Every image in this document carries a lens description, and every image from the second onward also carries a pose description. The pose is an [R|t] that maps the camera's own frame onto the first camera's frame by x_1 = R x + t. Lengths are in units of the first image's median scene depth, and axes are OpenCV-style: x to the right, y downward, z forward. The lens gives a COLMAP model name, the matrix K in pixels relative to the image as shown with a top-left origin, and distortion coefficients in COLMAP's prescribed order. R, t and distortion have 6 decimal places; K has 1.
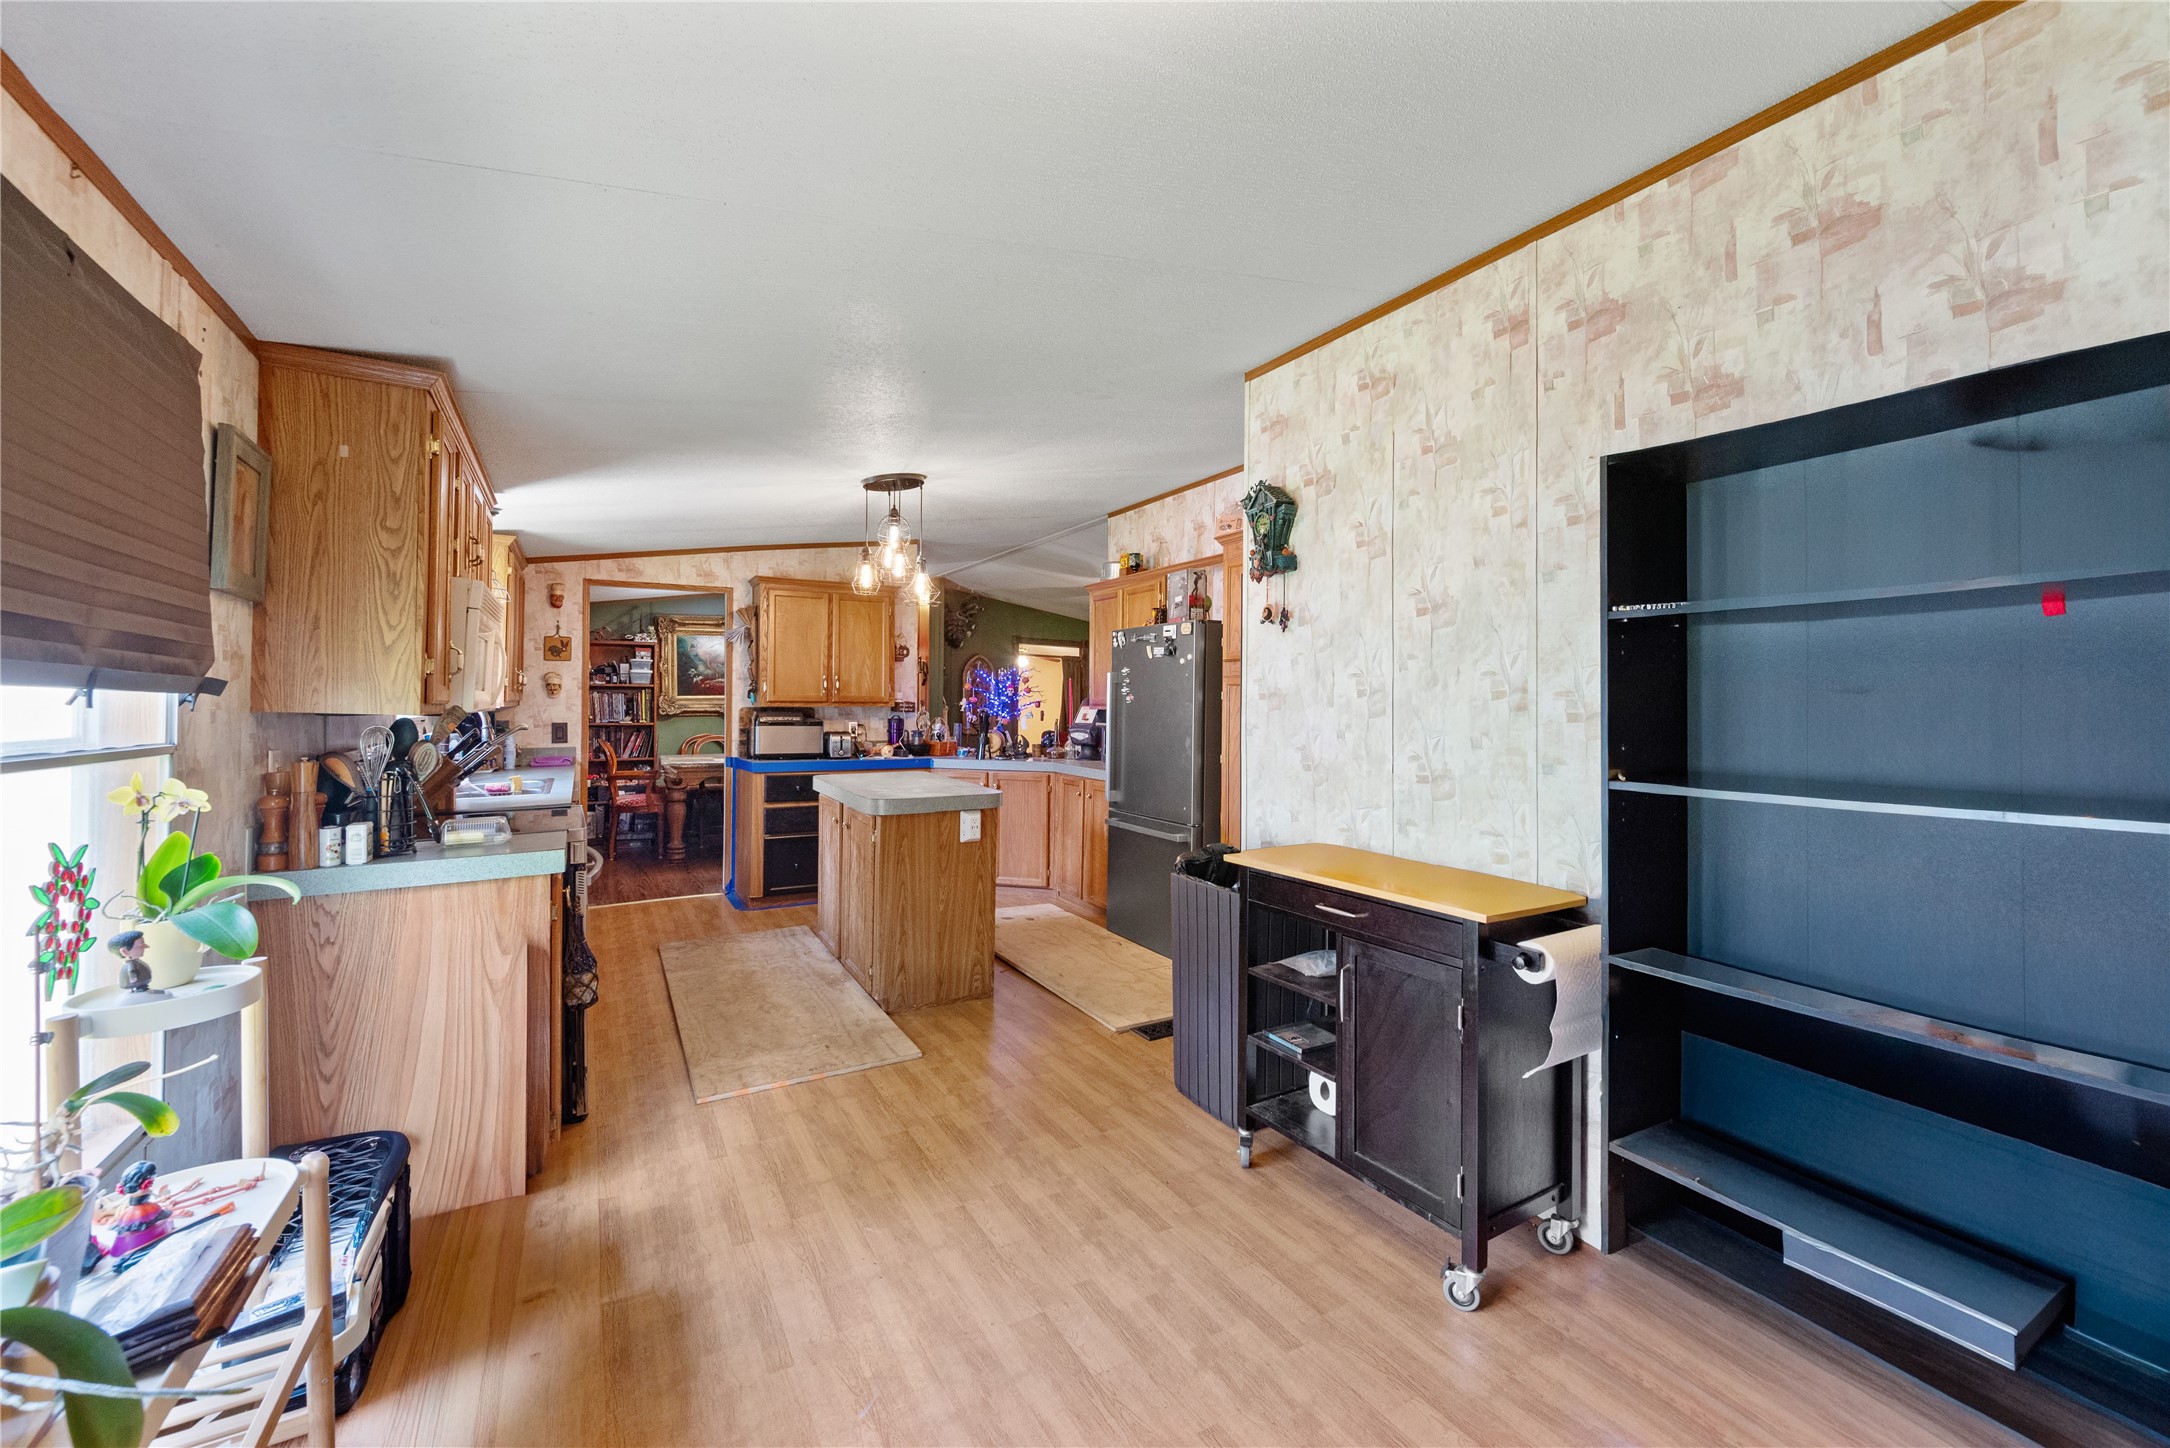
lens RADIAL K [[844.7, 0, 1085.0], [0, 844.7, 724.0], [0, 0, 1]] dist [0.000121, 0.000070]
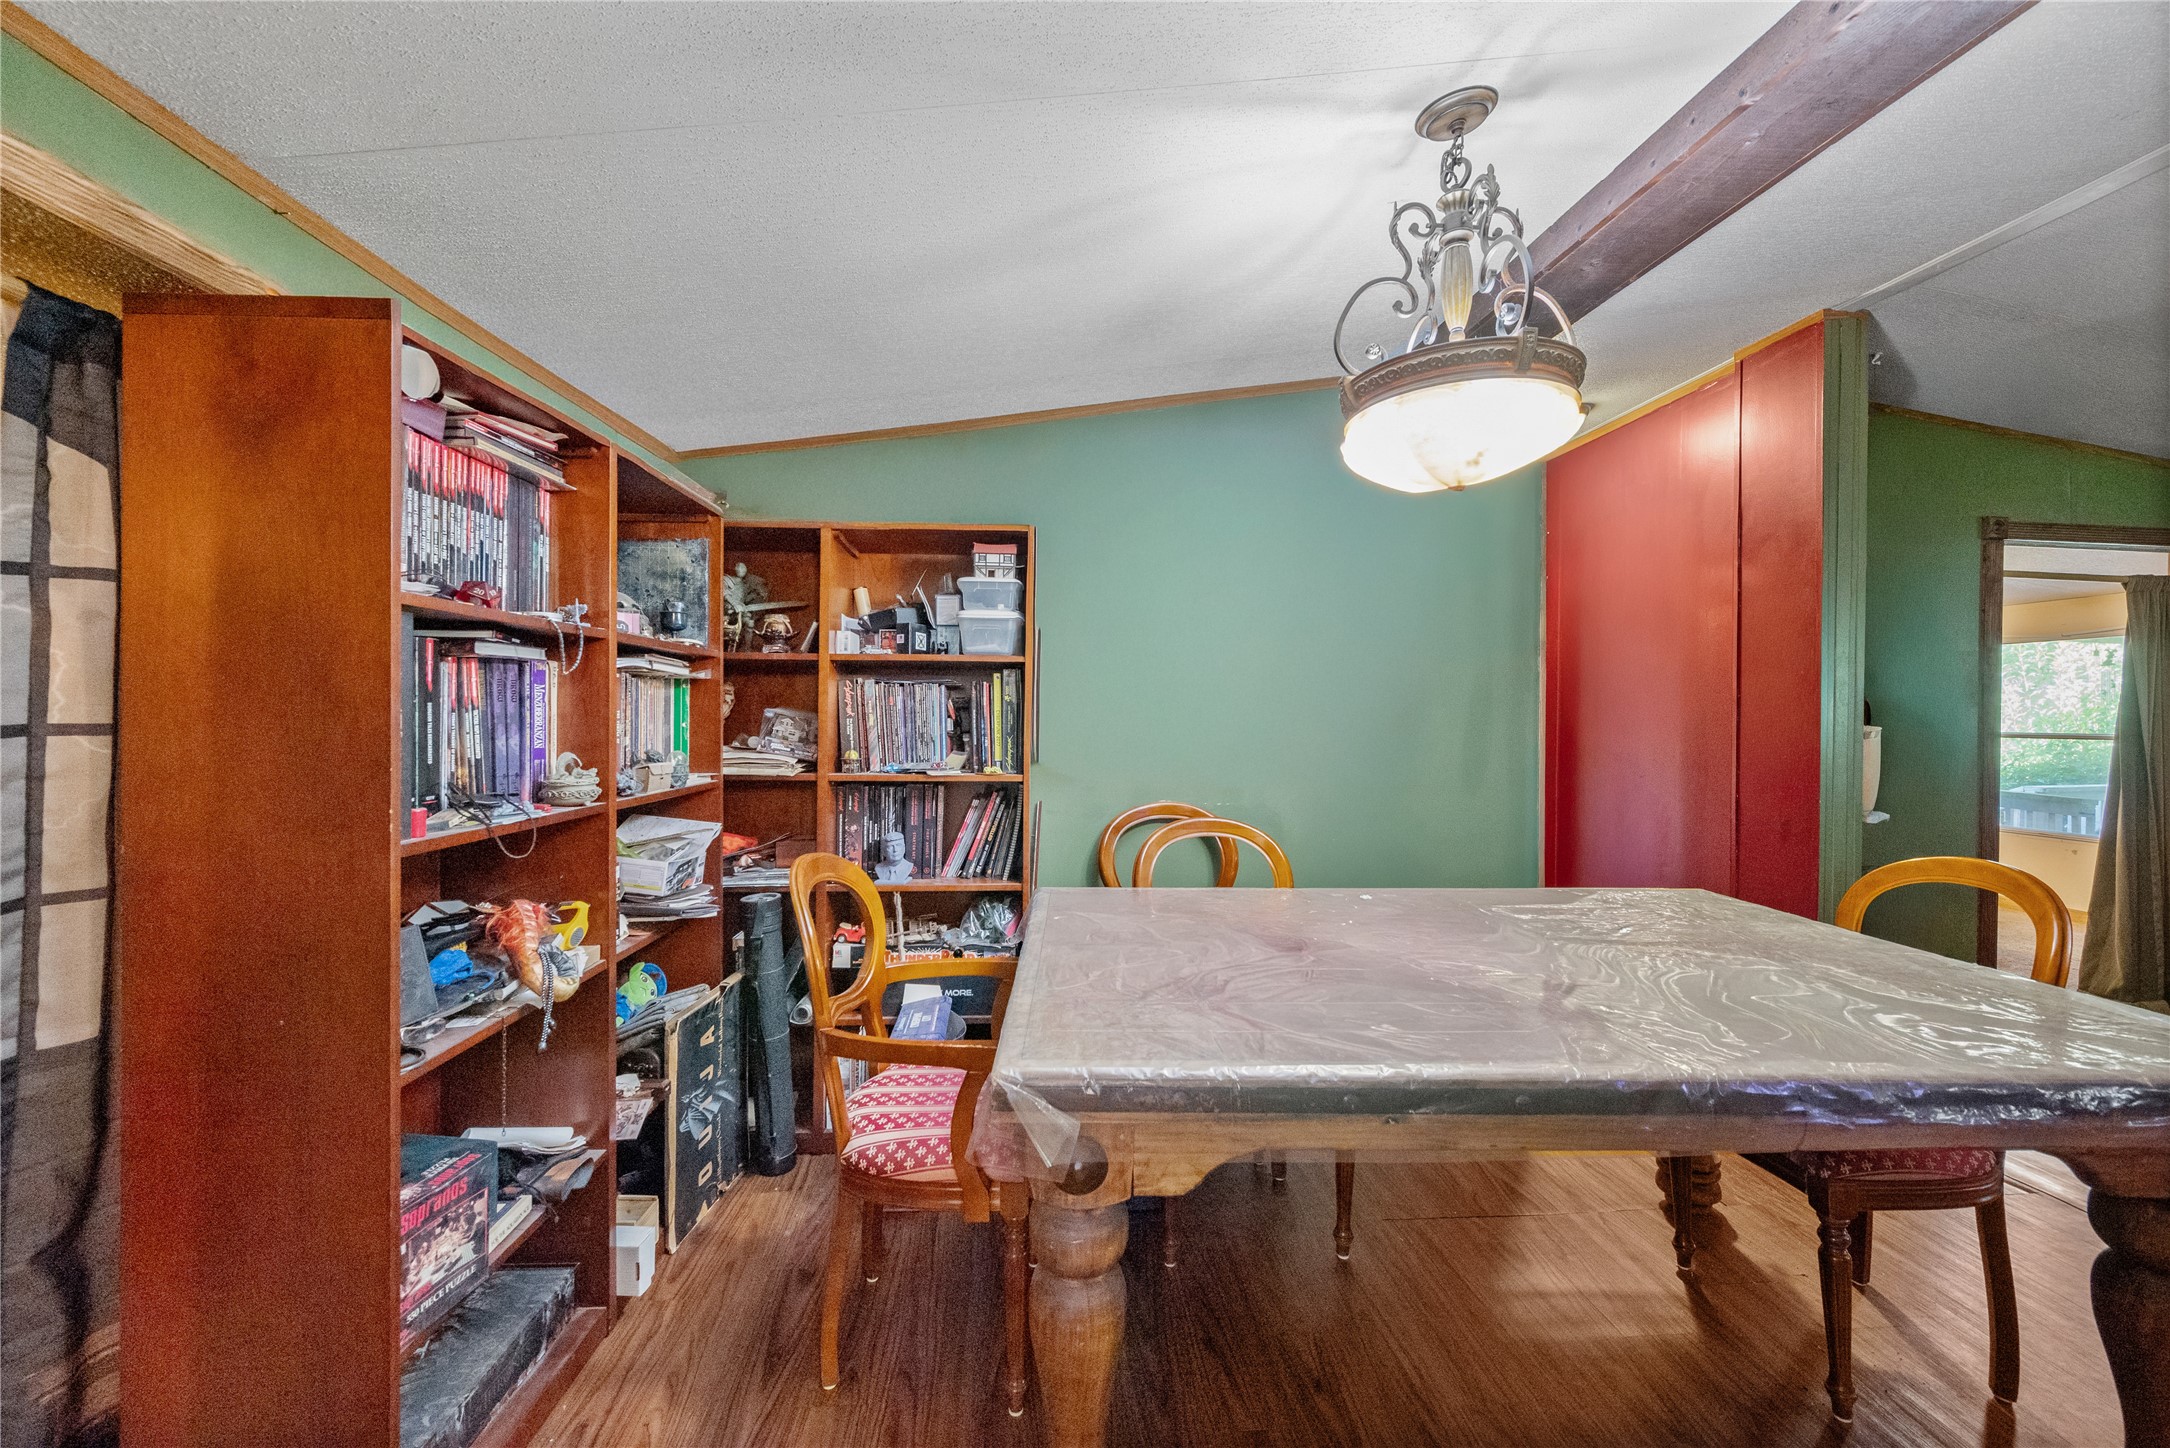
lens RADIAL K [[844.7, 0, 1085.0], [0, 844.7, 724.0], [0, 0, 1]] dist [0.000121, 0.000070]
pose [[0.896411, -0.002962, -0.443214, -0.348262], [-0.003510, 0.999899, -0.013781, -0.016162], [0.443210, 0.013909, 0.896310, 0.725461]]
